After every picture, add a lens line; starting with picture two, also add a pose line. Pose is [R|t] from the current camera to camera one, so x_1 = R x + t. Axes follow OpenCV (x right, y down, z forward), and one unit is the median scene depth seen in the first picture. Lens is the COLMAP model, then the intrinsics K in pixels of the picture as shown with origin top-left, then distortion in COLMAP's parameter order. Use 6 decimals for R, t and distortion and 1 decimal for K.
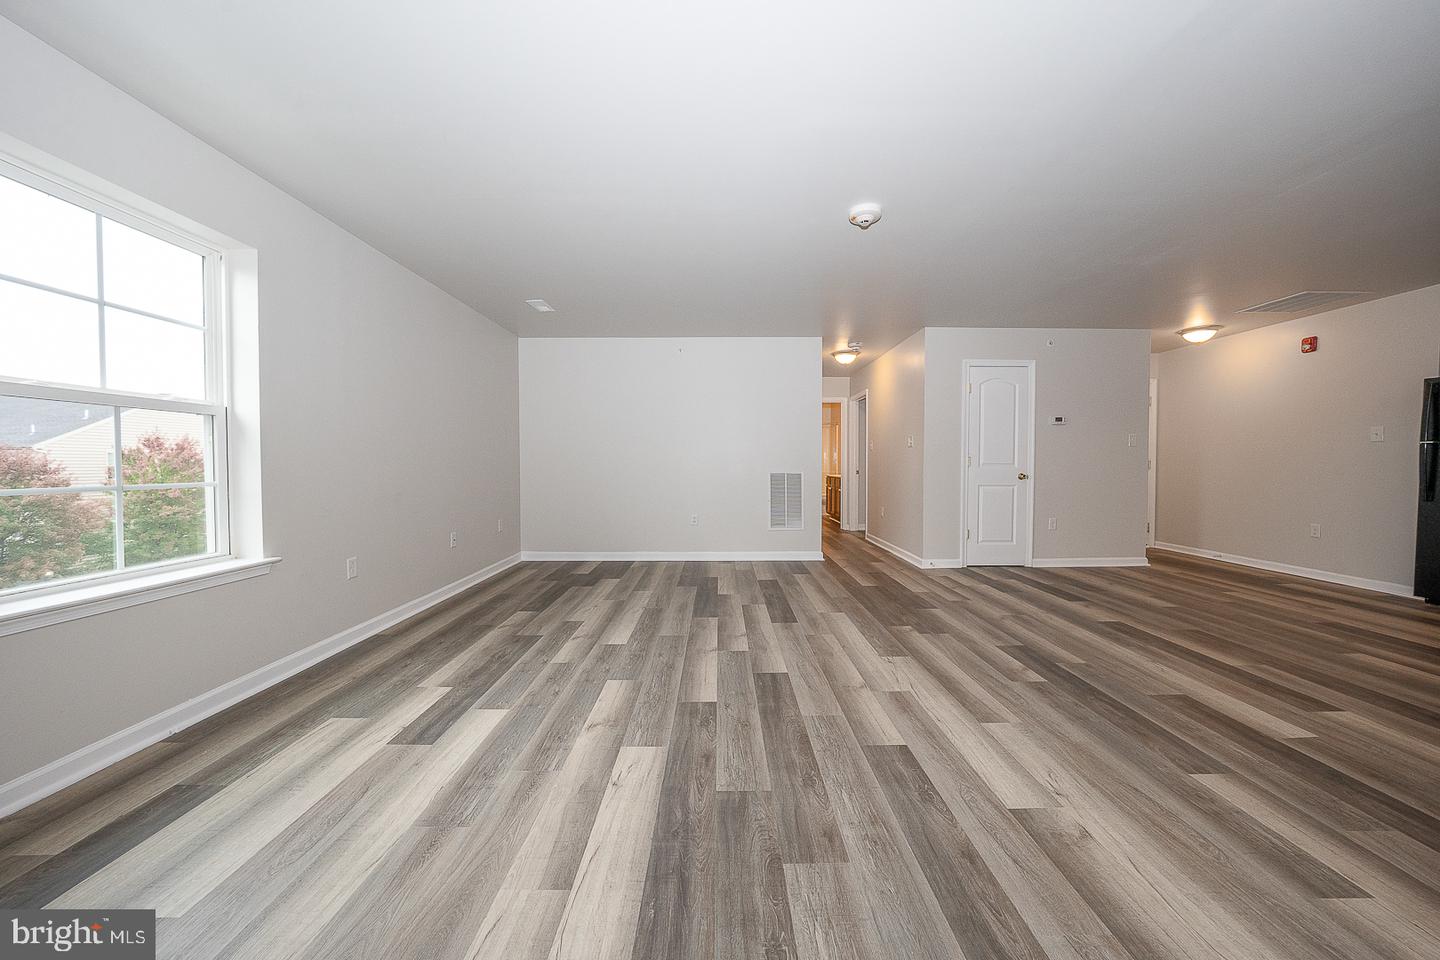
lens RADIAL K [[493.4, 0, 721.1], [0, 493.4, 474.6], [0, 0, 1]] dist [-0.000882, 0.000051]
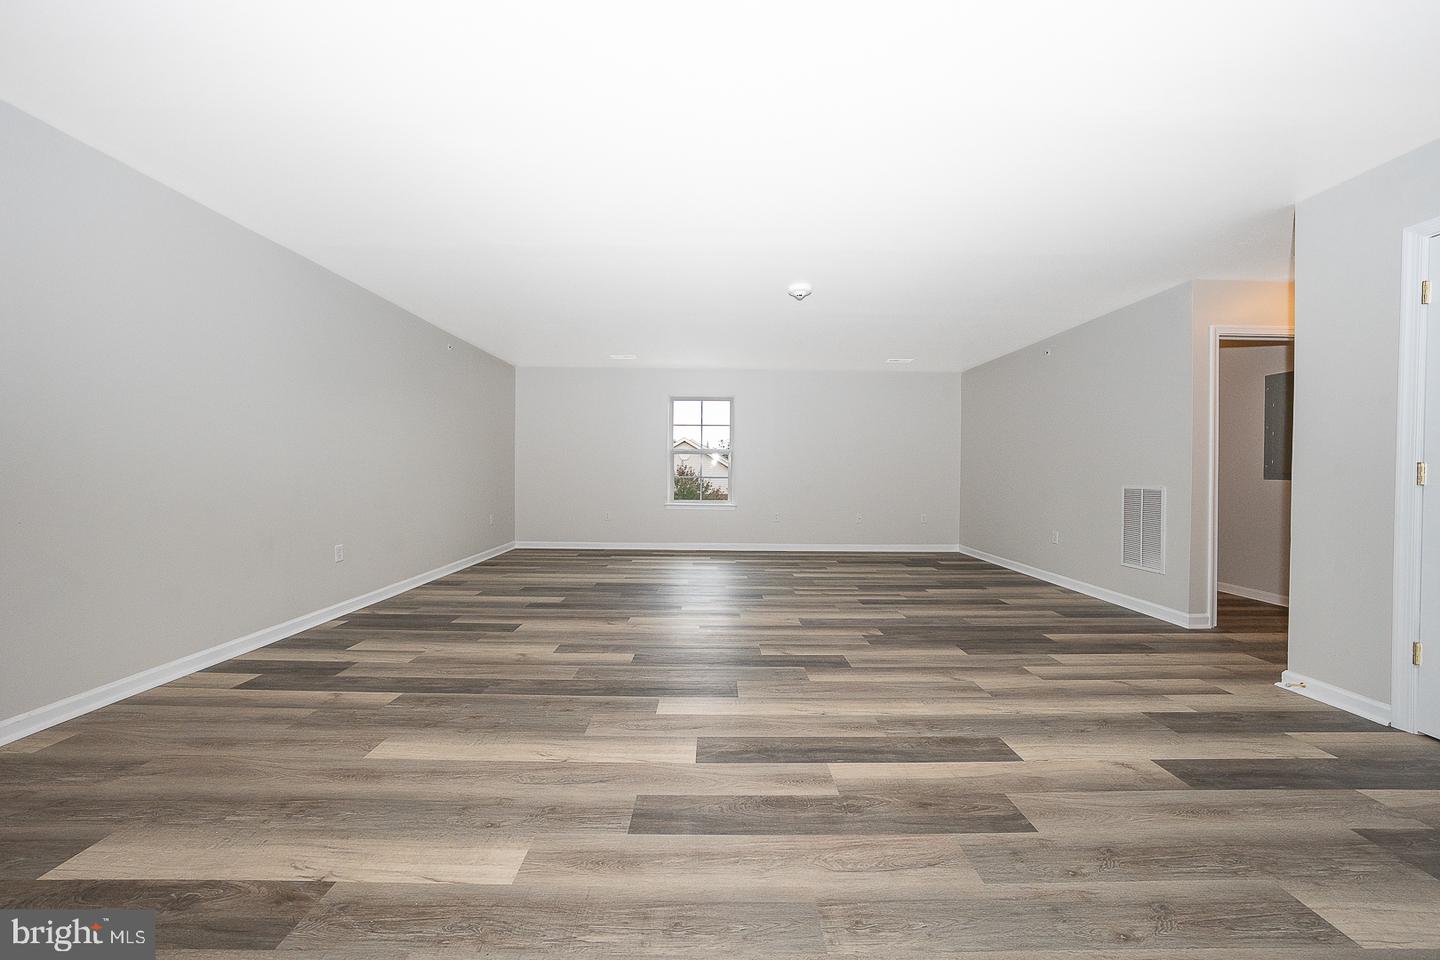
lens RADIAL K [[497.6, 0, 723.6], [0, 497.6, 478.7], [0, 0, 1]] dist [-0.029423, 0.007549]
pose [[-0.008436, 0.015706, -0.999841, 1.157418], [-0.032940, 0.999330, 0.015976, -0.007295], [0.999422, 0.033069, -0.007913, 0.575170]]
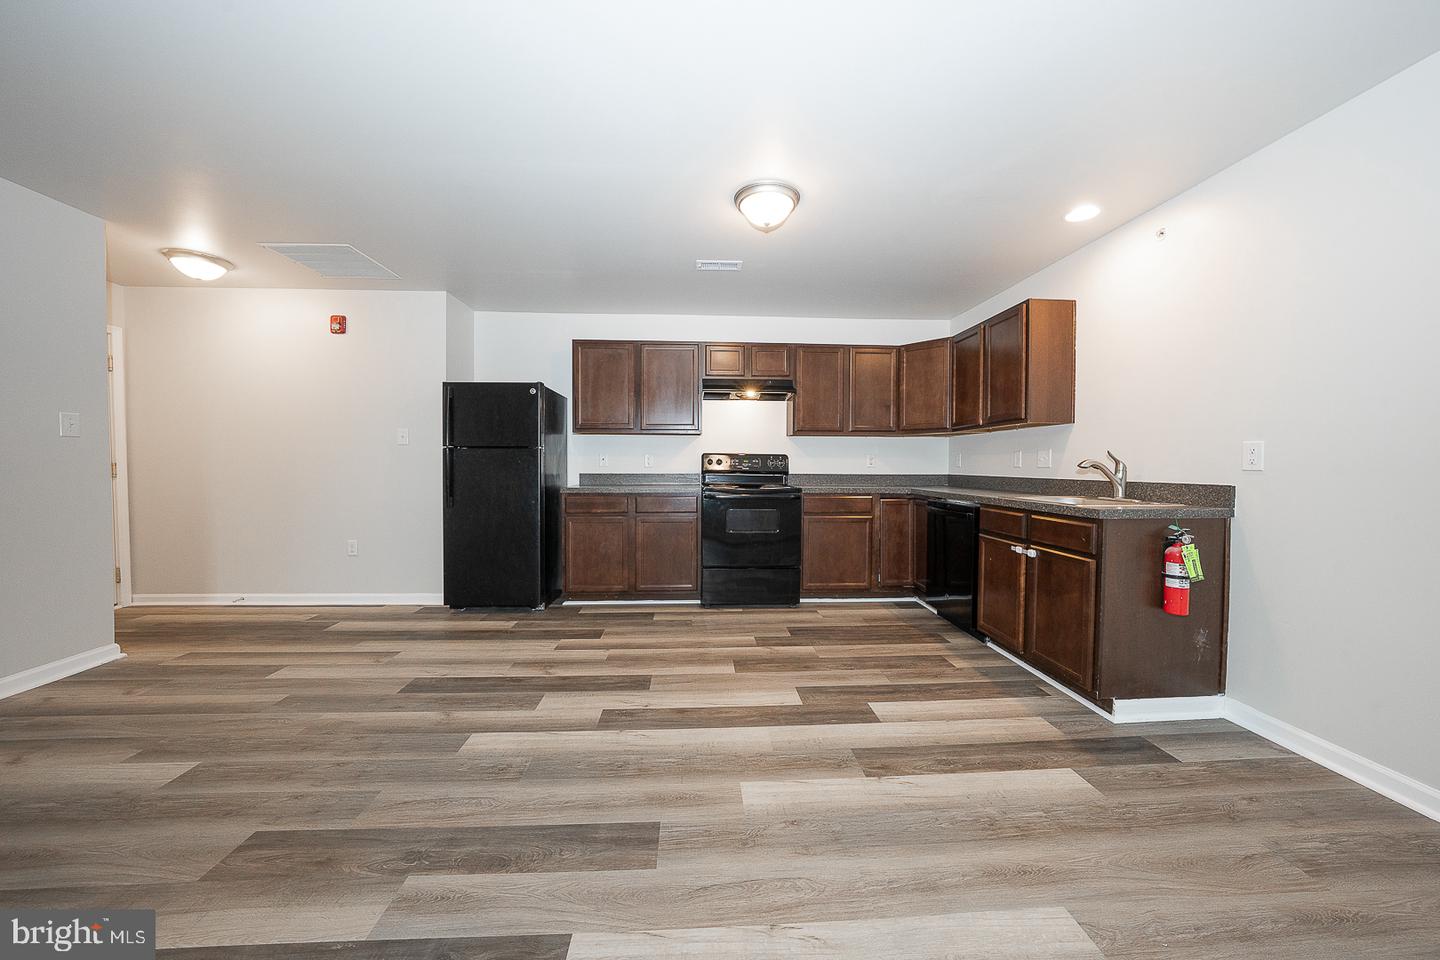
lens RADIAL K [[493.4, 0, 721.1], [0, 493.4, 474.6], [0, 0, 1]] dist [-0.000882, 0.000051]
pose [[-0.031430, -0.022371, 0.999256, 0.407498], [0.022384, 0.999483, 0.023080, -0.018553], [-0.999255, 0.023092, -0.030913, 0.466643]]
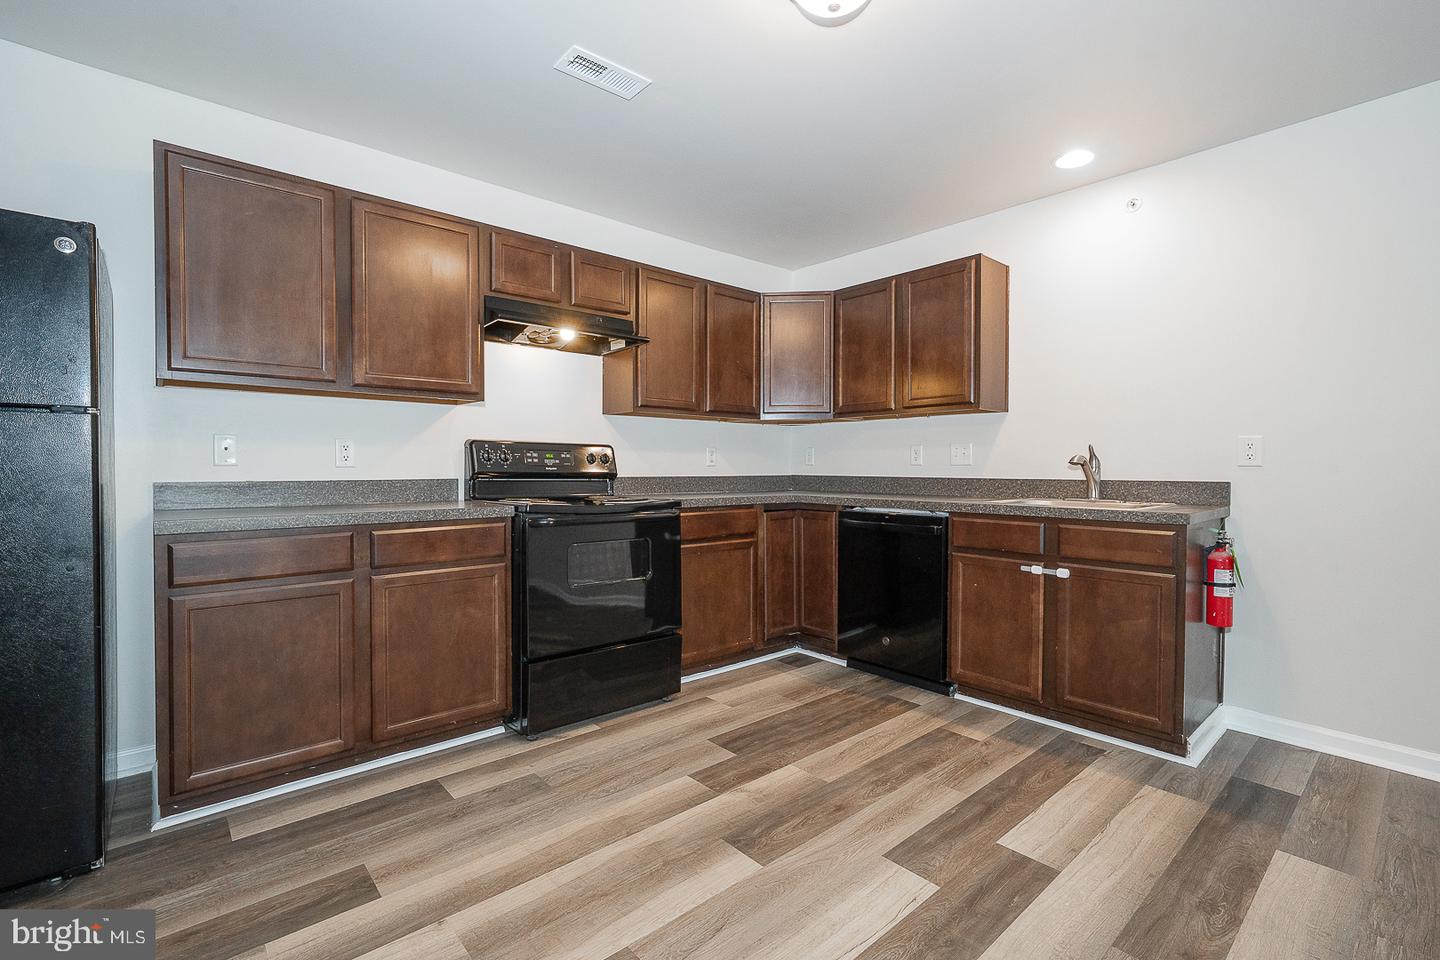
lens RADIAL K [[654.9, 0, 718.2], [0, 654.9, 473.2], [0, 0, 1]] dist [0.010880, -0.000205]
pose [[-0.639968, -0.013301, 0.768286, 0.740899], [0.017503, 0.999338, 0.031881, -0.021916], [-0.768202, 0.033850, -0.639312, 0.738646]]
